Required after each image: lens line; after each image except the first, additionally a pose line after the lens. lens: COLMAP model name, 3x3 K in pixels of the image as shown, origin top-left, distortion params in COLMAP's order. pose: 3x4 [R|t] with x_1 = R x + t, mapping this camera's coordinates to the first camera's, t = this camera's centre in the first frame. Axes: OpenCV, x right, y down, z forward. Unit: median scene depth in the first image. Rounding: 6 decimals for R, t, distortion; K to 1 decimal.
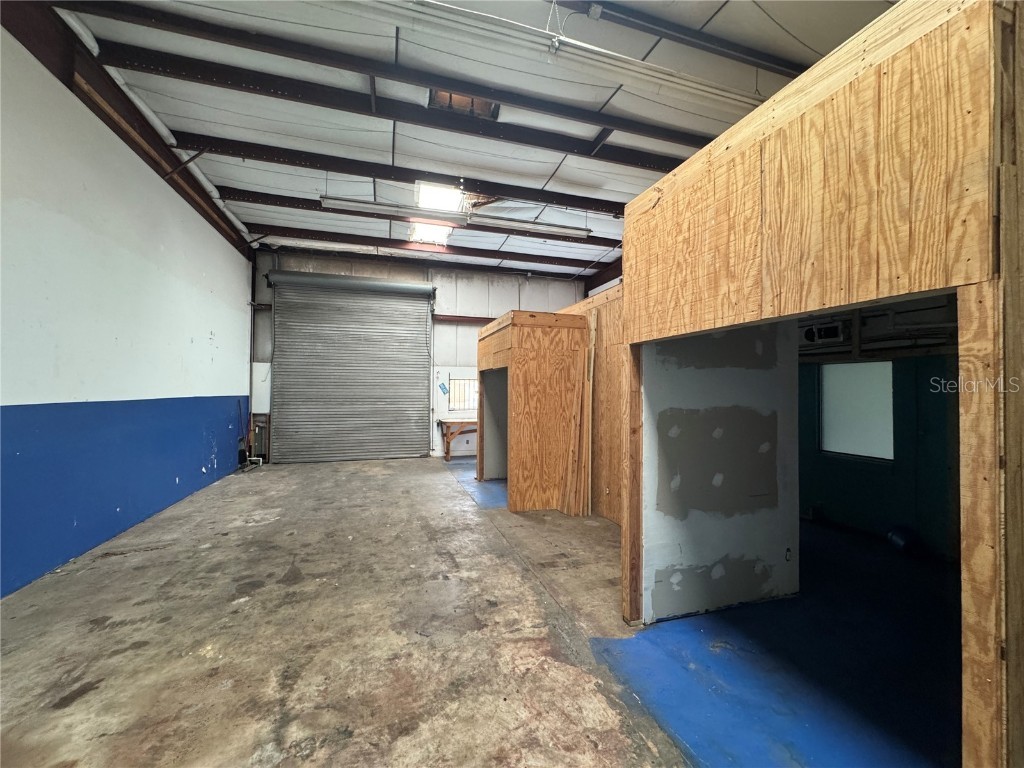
lens RADIAL K [[408.0, 0, 510.7], [0, 408.0, 383.9], [0, 0, 1]] dist [-0.002595, 0.000201]
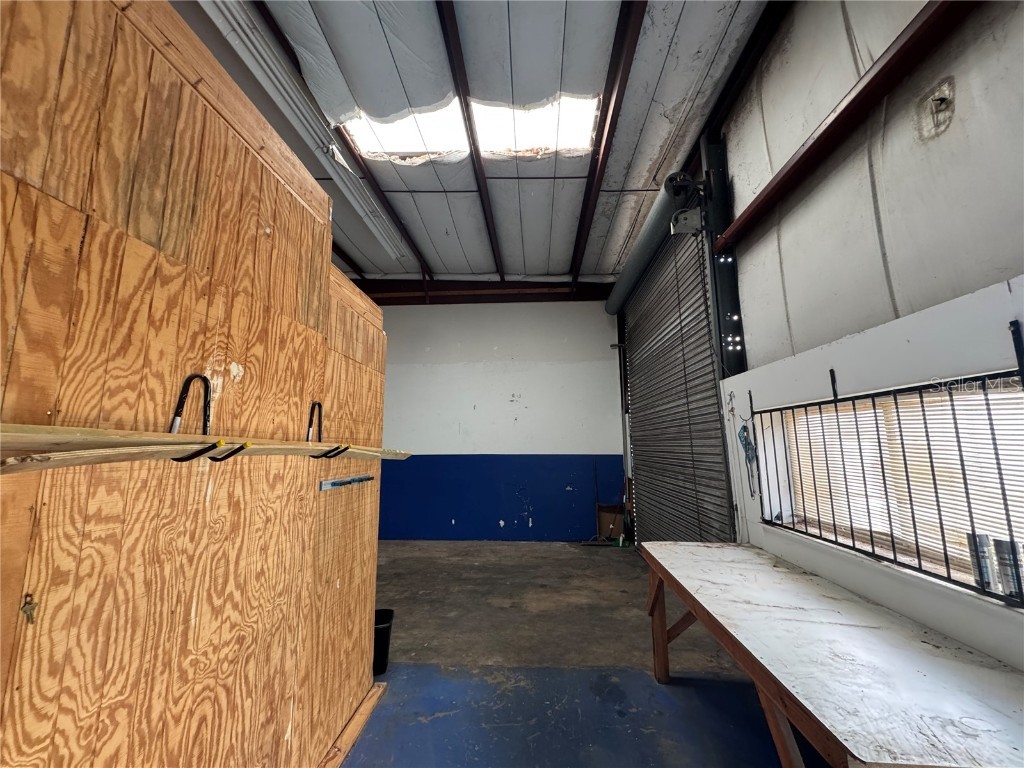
lens RADIAL K [[408.0, 0, 510.7], [0, 408.0, 383.9], [0, 0, 1]] dist [-0.002595, 0.000201]
pose [[-0.354597, -0.142537, -0.924091, 0.495813], [0.019323, 0.986984, -0.159653, 0.032643], [0.934819, -0.074468, -0.347228, 2.403382]]
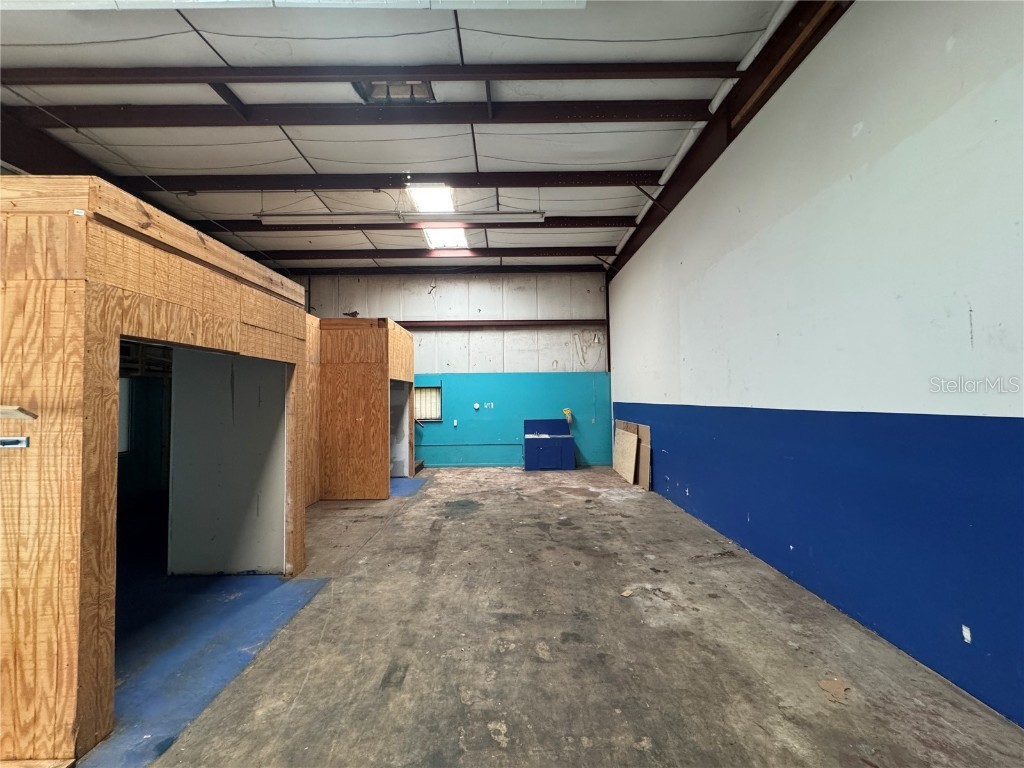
lens RADIAL K [[408.0, 0, 510.7], [0, 408.0, 383.9], [0, 0, 1]] dist [-0.002595, 0.000201]
pose [[-0.955751, 0.014697, 0.293809, -0.776572], [0.001641, 0.999002, -0.044637, 0.029576], [-0.294171, -0.042180, -0.954821, 2.204300]]
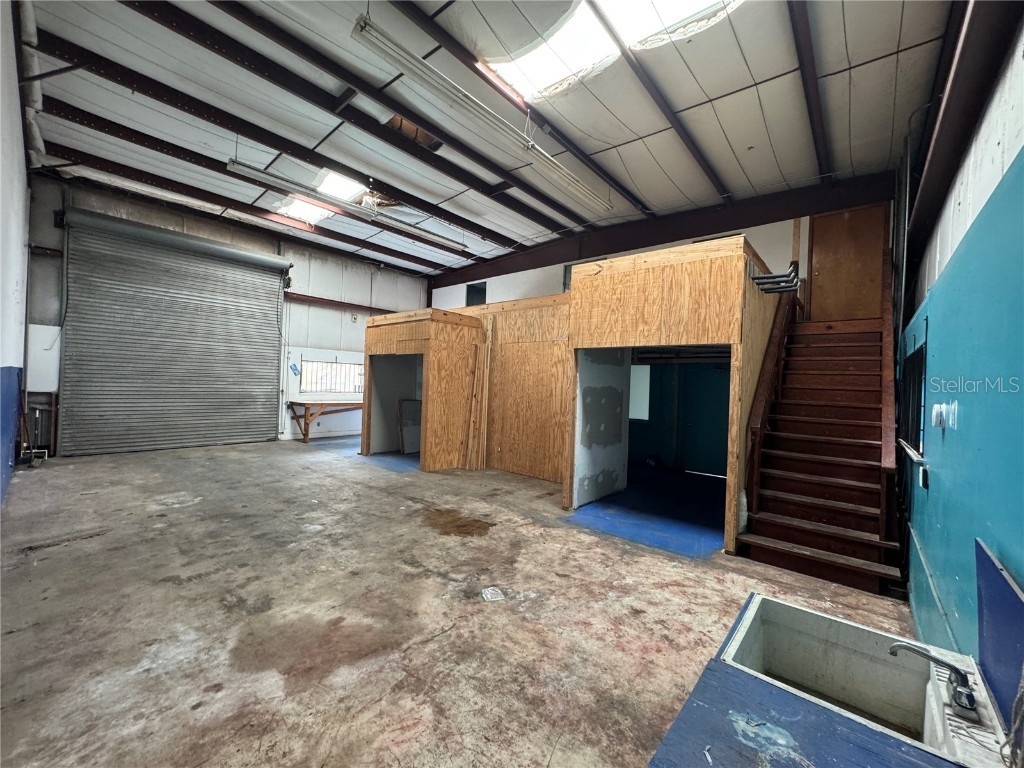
lens RADIAL K [[408.0, 0, 510.7], [0, 408.0, 383.9], [0, 0, 1]] dist [-0.002595, 0.000201]
pose [[0.849499, 0.024654, 0.527014, -0.605561], [-0.038905, 0.999115, 0.015972, 0.024909], [-0.526154, -0.034072, 0.849706, -0.236047]]
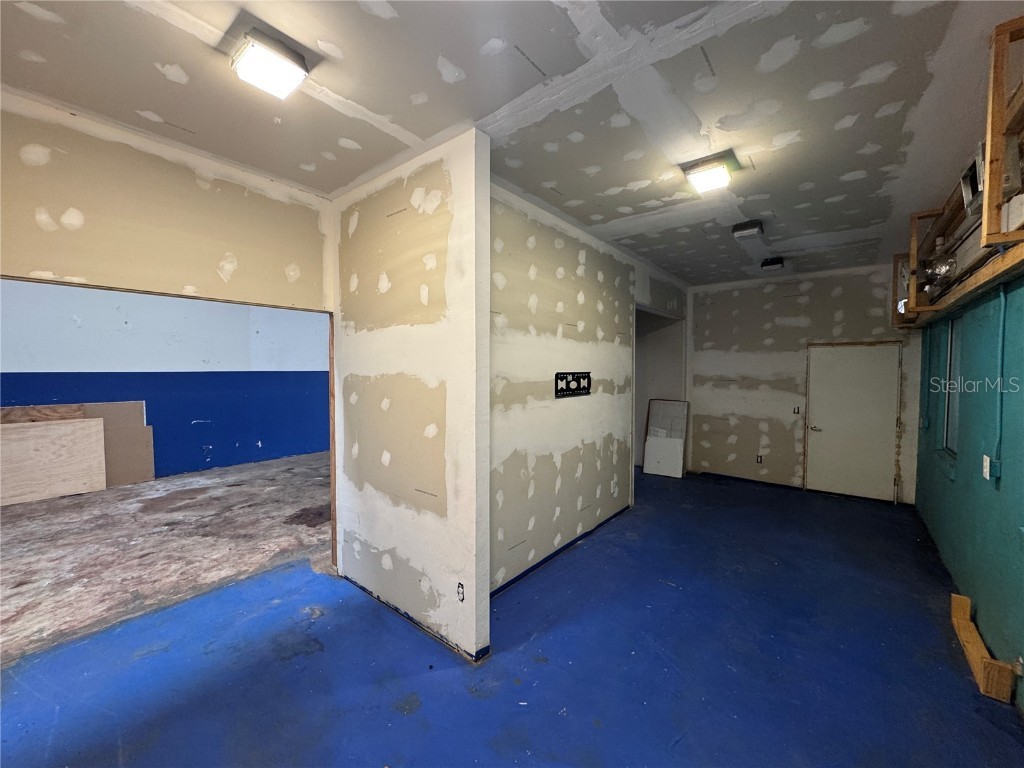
lens RADIAL K [[408.0, 0, 510.7], [0, 408.0, 383.9], [0, 0, 1]] dist [-0.002595, 0.000201]
pose [[0.552982, 0.028800, -0.832695, 1.055938], [0.011808, 0.999031, 0.042395, 0.033975], [0.833110, -0.033276, 0.552106, 0.576685]]
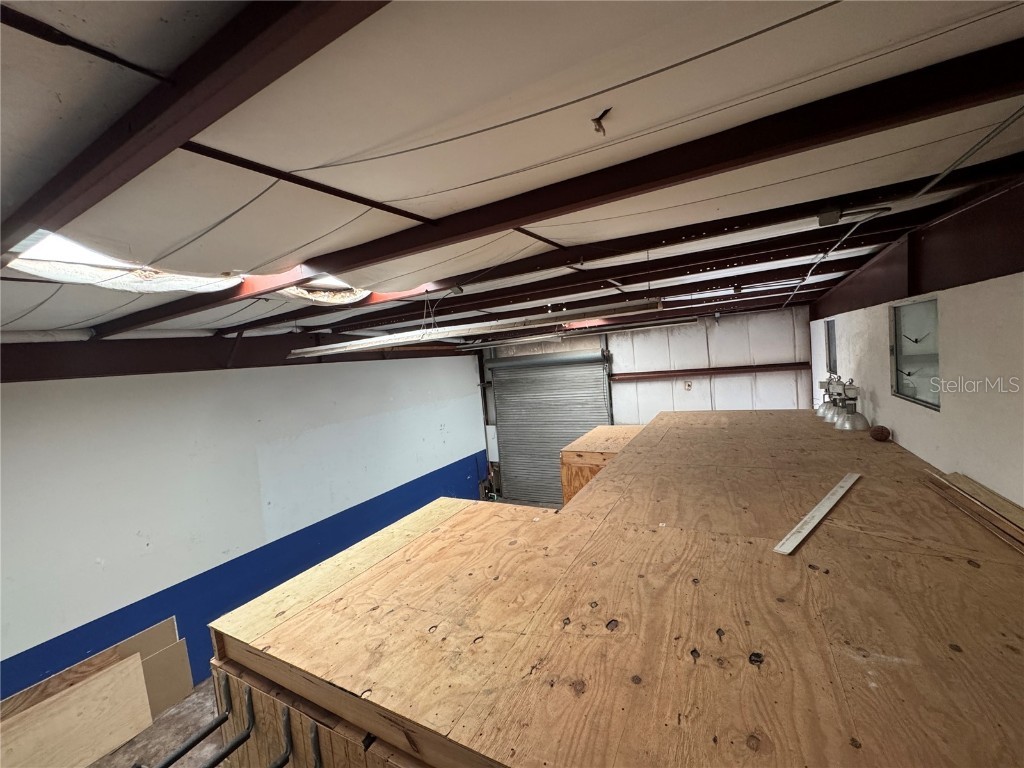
lens RADIAL K [[408.0, 0, 510.7], [0, 408.0, 383.9], [0, 0, 1]] dist [-0.002595, 0.000201]
pose [[0.693804, -0.024945, -0.719732, 0.974289], [0.102752, 0.992604, 0.064648, -0.617450], [0.712796, -0.118806, 0.691236, 0.247549]]
